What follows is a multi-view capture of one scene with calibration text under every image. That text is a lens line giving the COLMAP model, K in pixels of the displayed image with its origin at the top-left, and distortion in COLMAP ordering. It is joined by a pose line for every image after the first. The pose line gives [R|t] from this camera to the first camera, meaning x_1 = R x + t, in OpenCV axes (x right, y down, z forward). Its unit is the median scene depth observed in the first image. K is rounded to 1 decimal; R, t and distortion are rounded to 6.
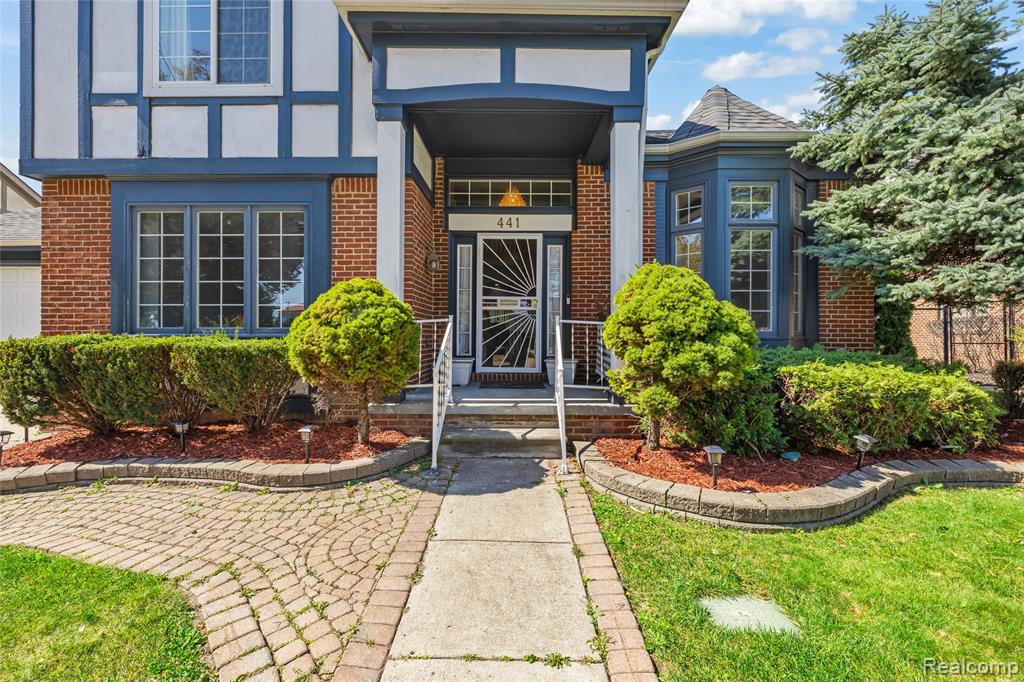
lens RADIAL K [[425.9, 0, 507.5], [0, 425.9, 333.9], [0, 0, 1]] dist [-0.000794, -0.000011]
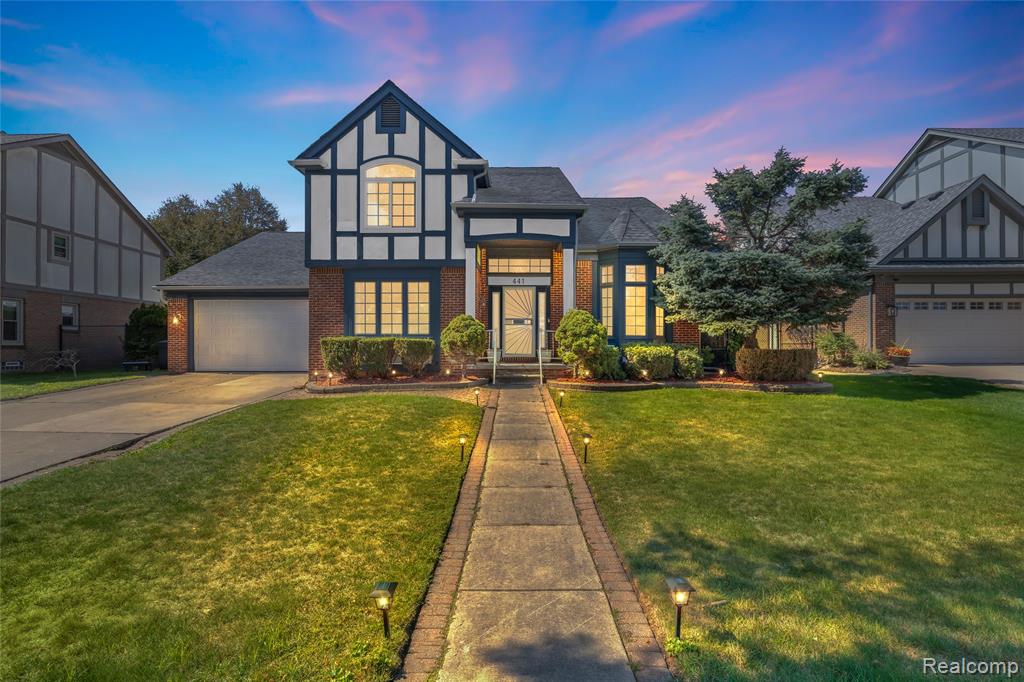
lens RADIAL K [[490.8, 0, 513.1], [0, 490.8, 342.6], [0, 0, 1]] dist [0.001462, 0.000679]
pose [[0.999924, -0.002735, 0.012000, -0.066106], [0.002866, 0.999936, -0.010927, 0.063085], [-0.011969, 0.010960, 0.999868, -1.662720]]
